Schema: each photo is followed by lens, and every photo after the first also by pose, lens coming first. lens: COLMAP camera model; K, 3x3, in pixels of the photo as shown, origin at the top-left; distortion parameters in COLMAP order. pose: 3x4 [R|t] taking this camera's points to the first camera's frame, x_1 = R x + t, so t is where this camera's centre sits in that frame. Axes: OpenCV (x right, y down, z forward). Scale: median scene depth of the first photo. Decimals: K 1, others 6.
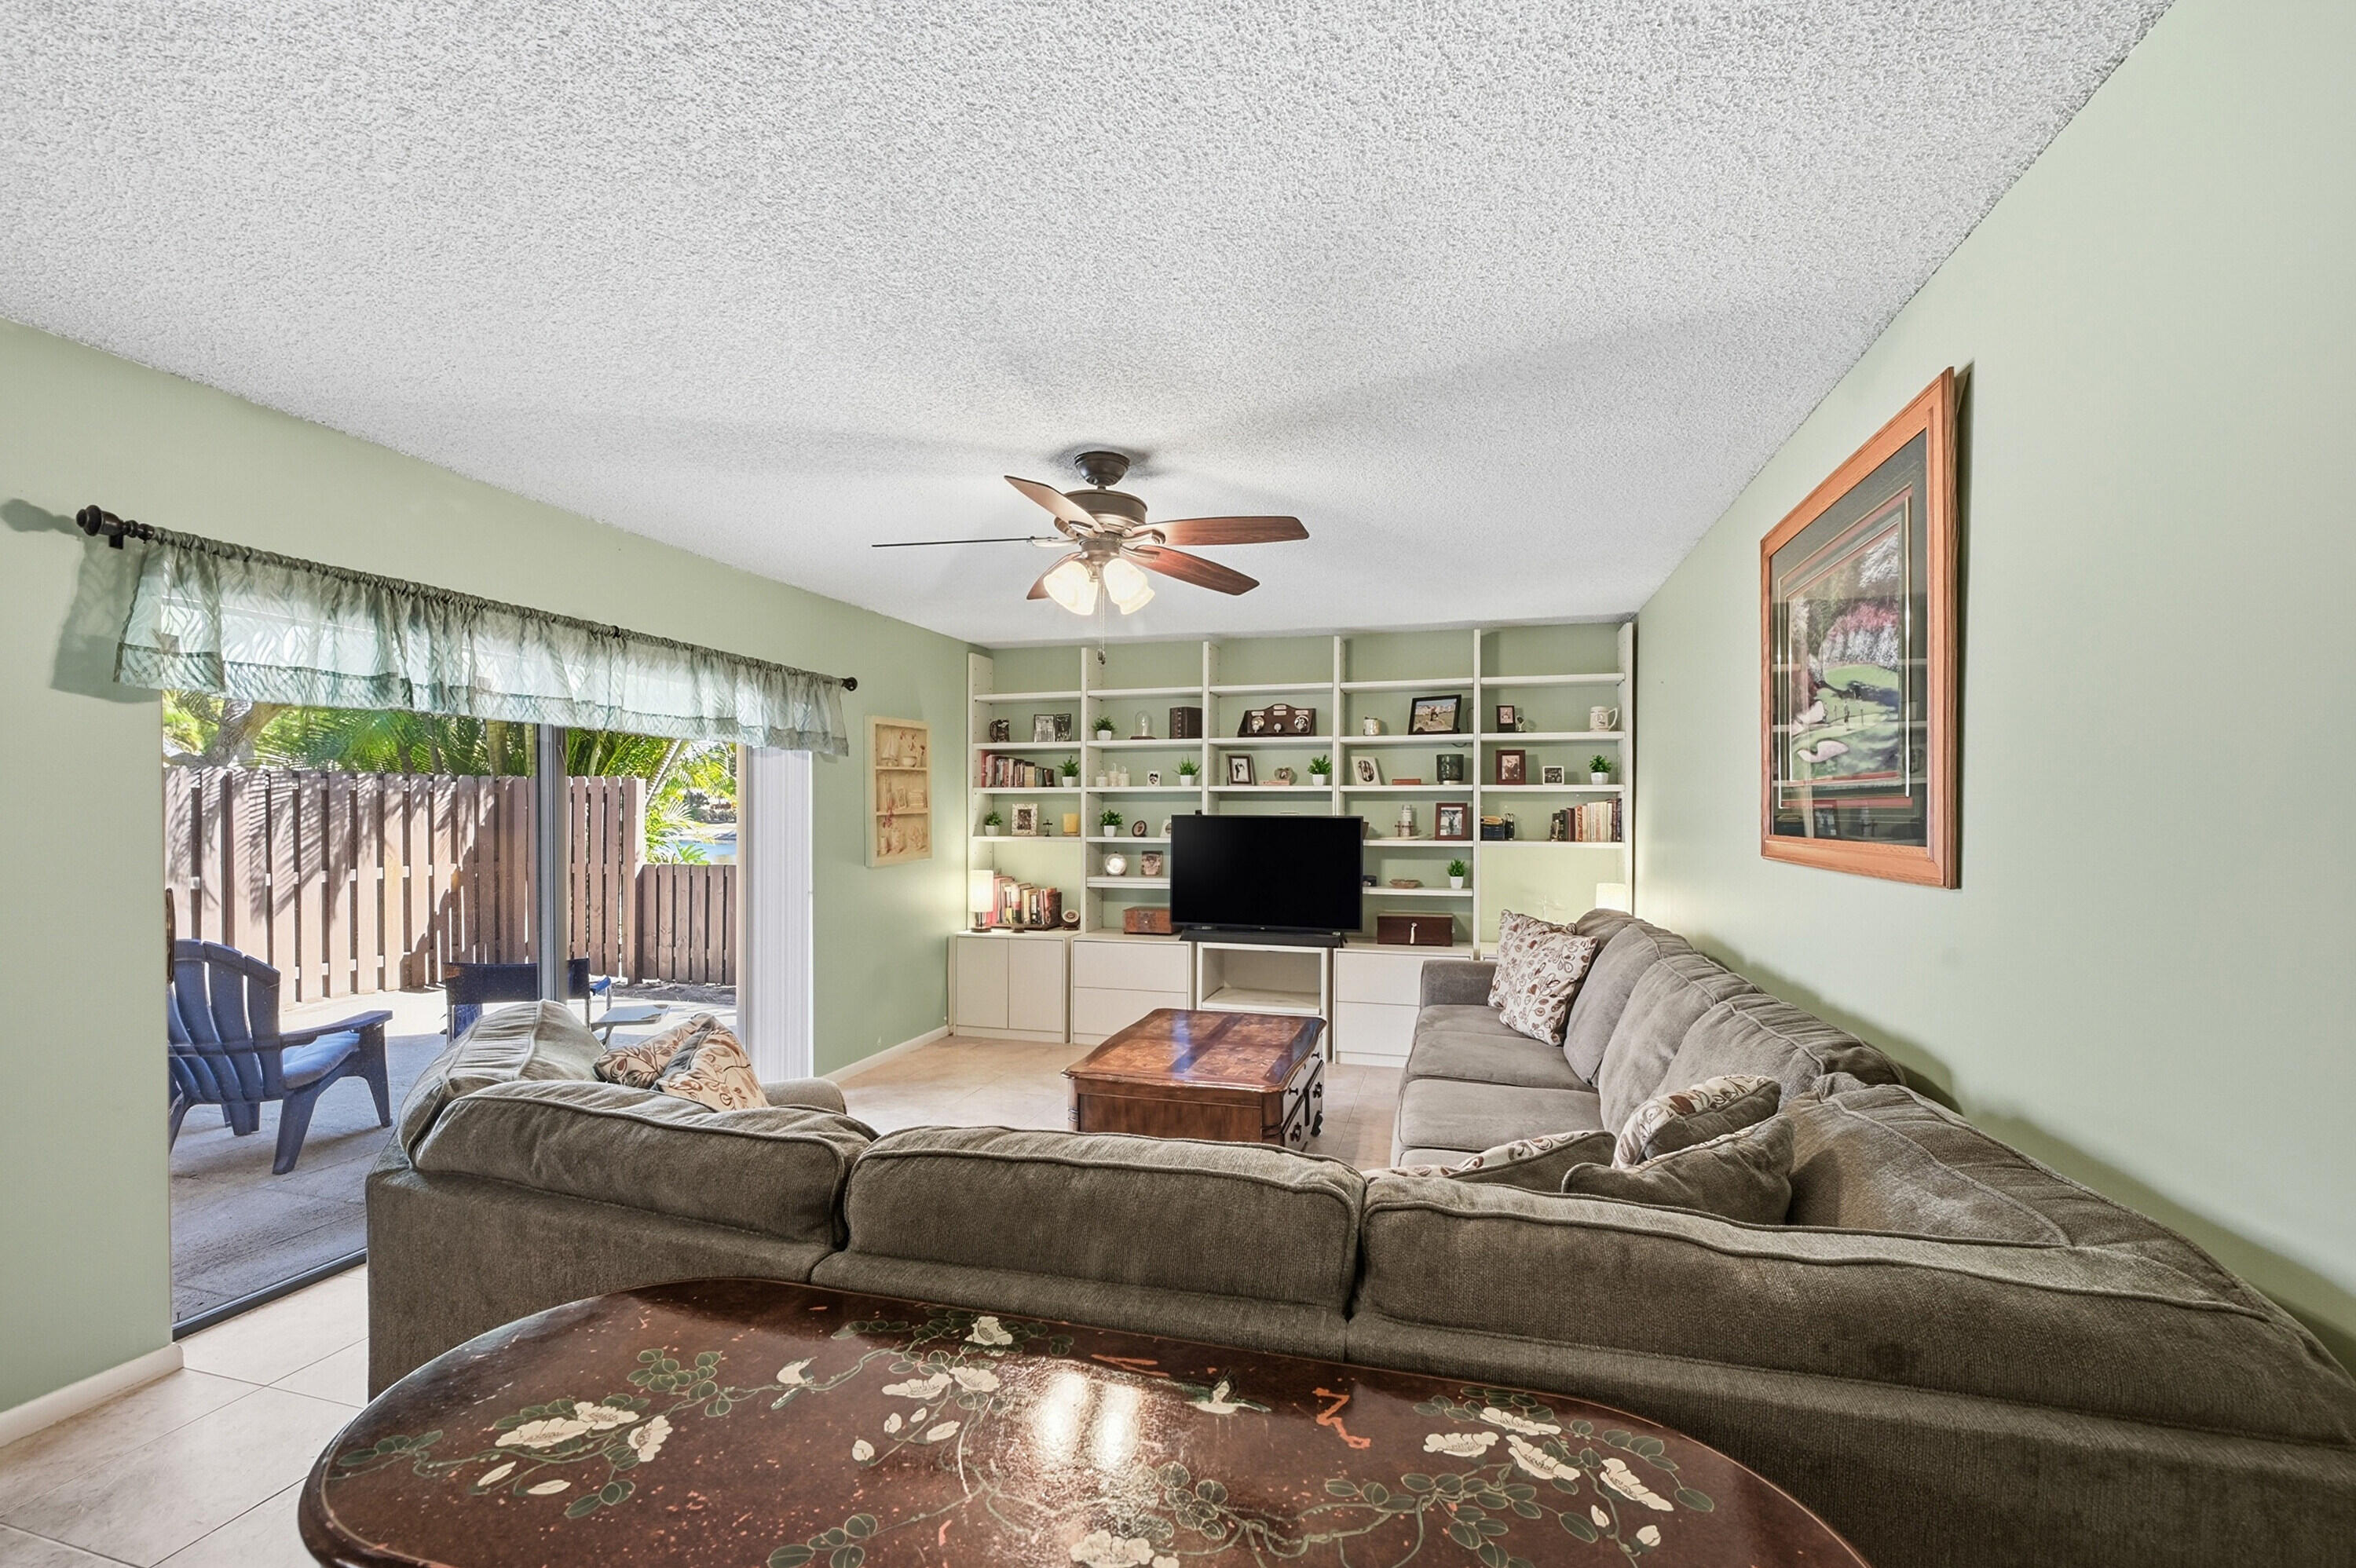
lens RADIAL K [[956.2, 0, 1202.0], [0, 956.2, 804.6], [0, 0, 1]] dist [0.002121, 0.000302]
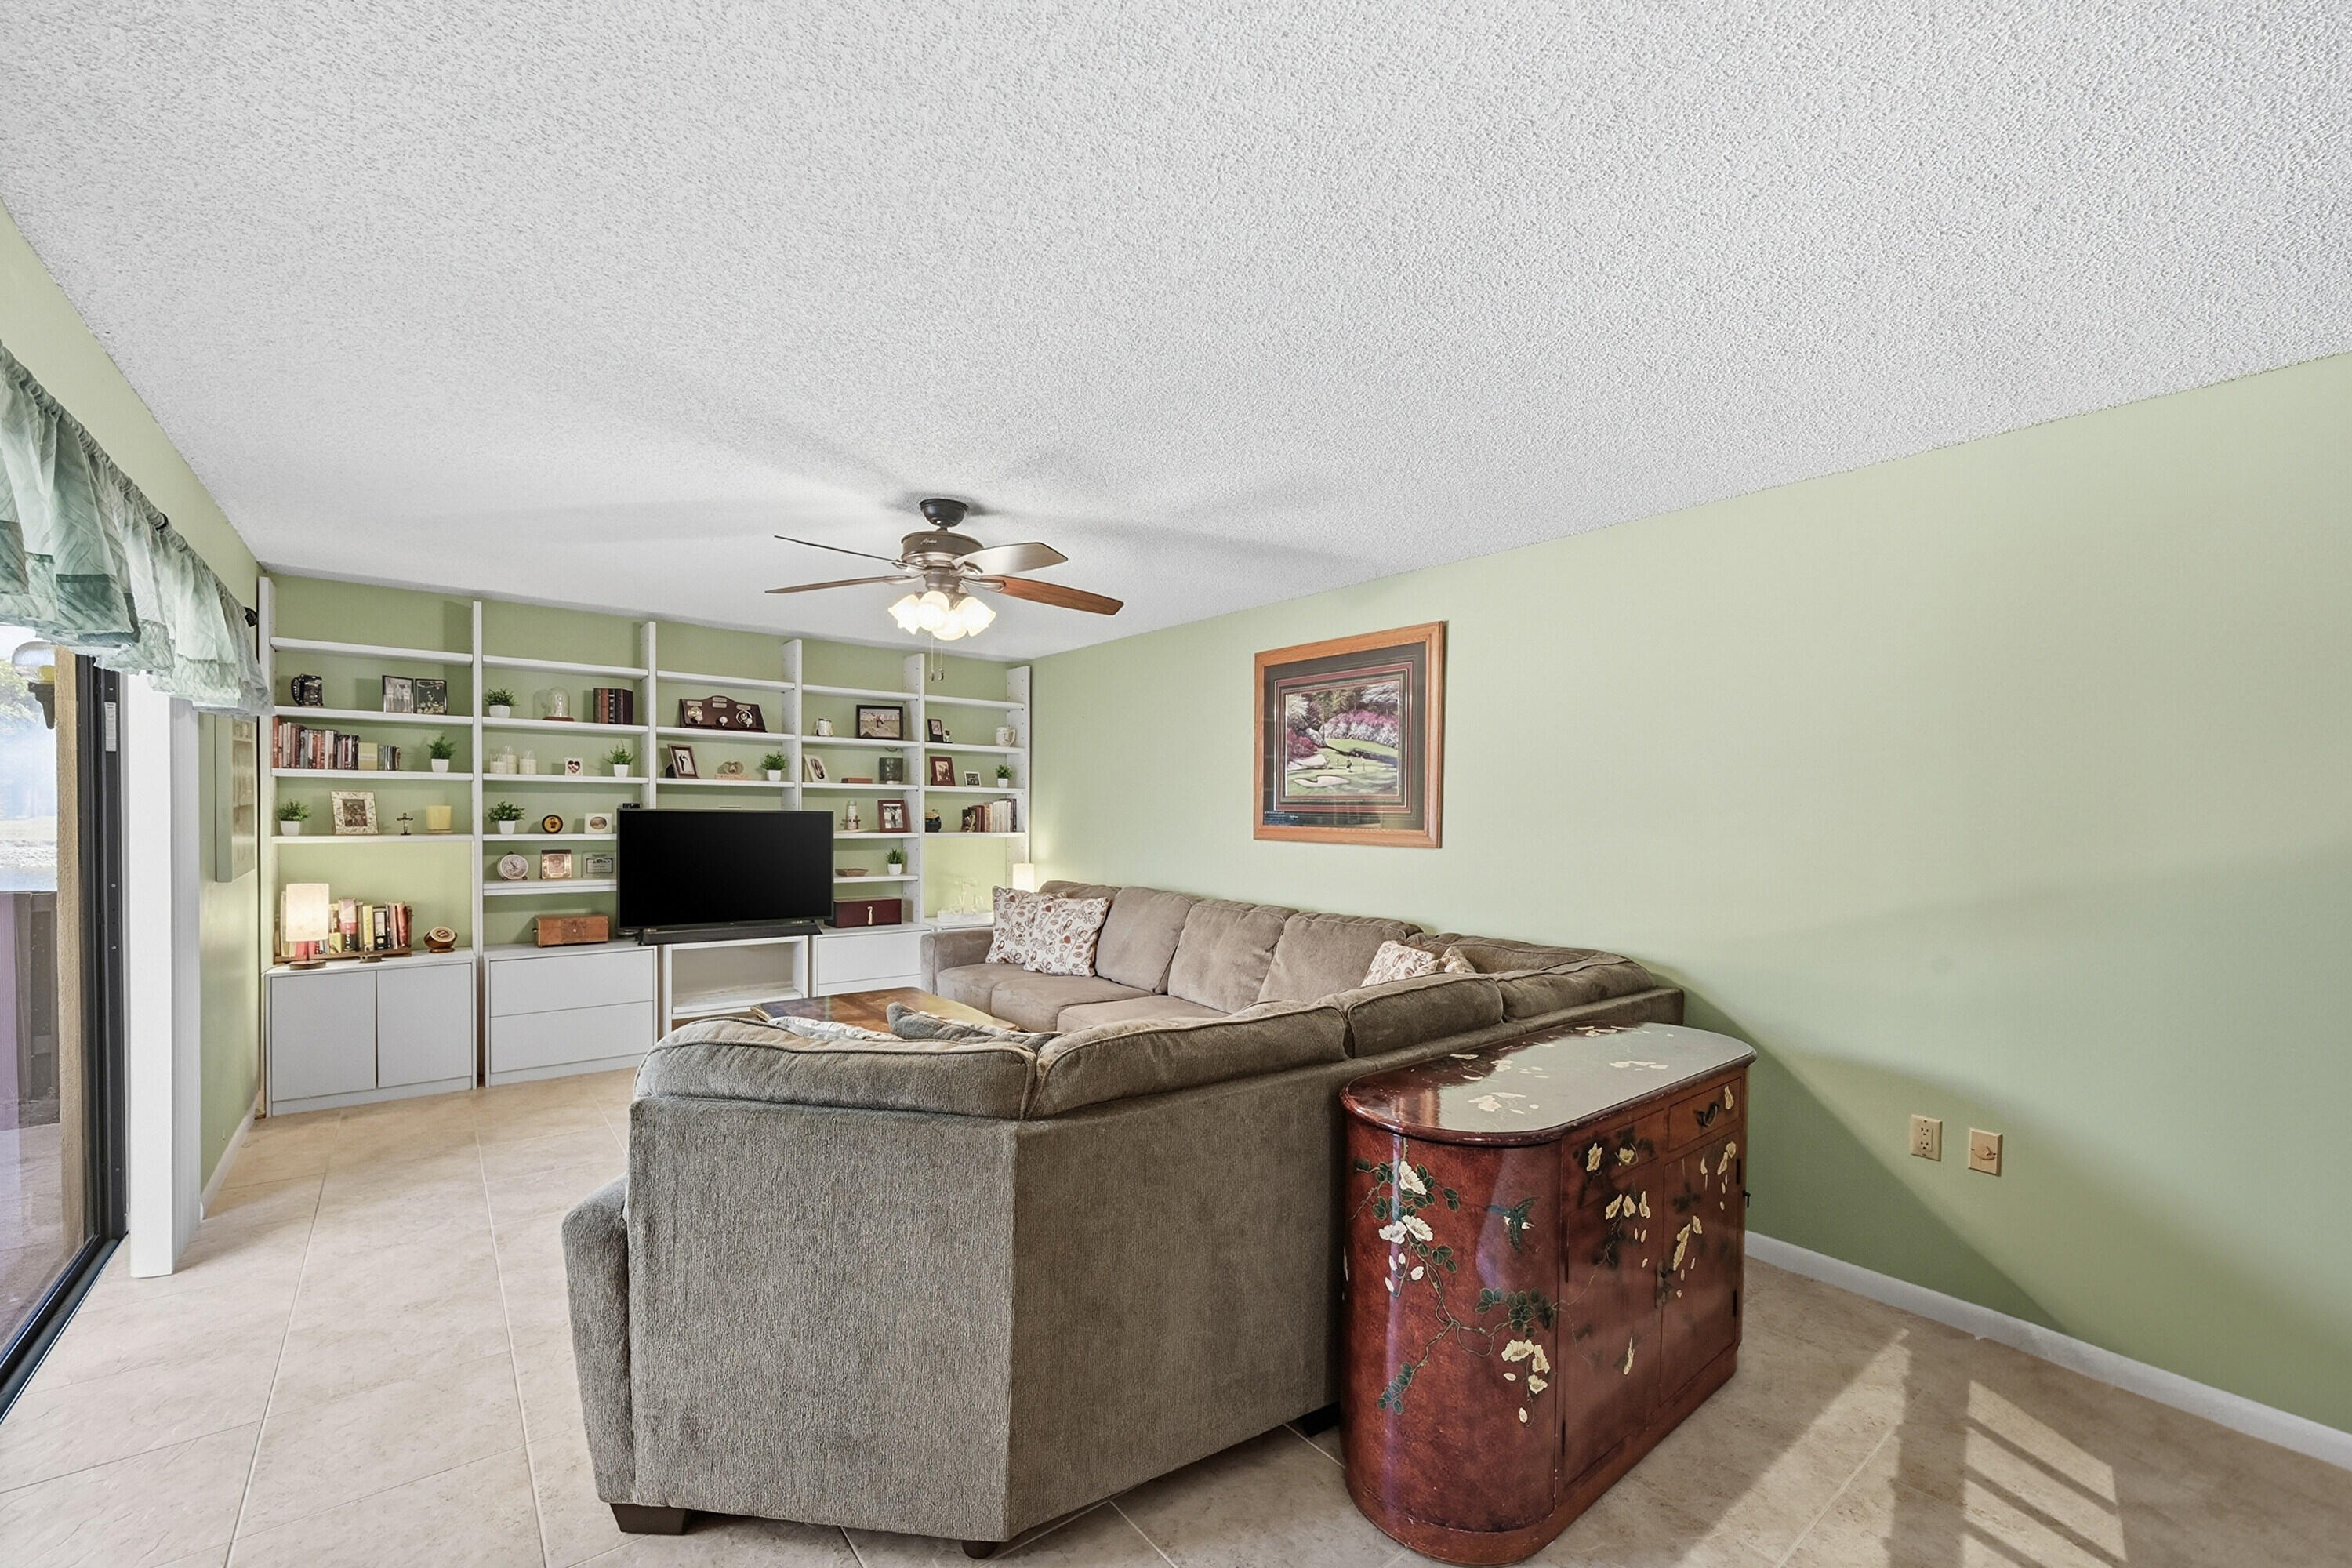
lens RADIAL K [[929.8, 0, 1188.2], [0, 929.8, 801.9], [0, 0, 1]] dist [0.000508, 0.000292]
pose [[0.601223, 0.012664, 0.798981, -0.415954], [-0.016604, 0.999857, -0.003353, -0.001745], [-0.798909, -0.011250, 0.601347, 0.043286]]
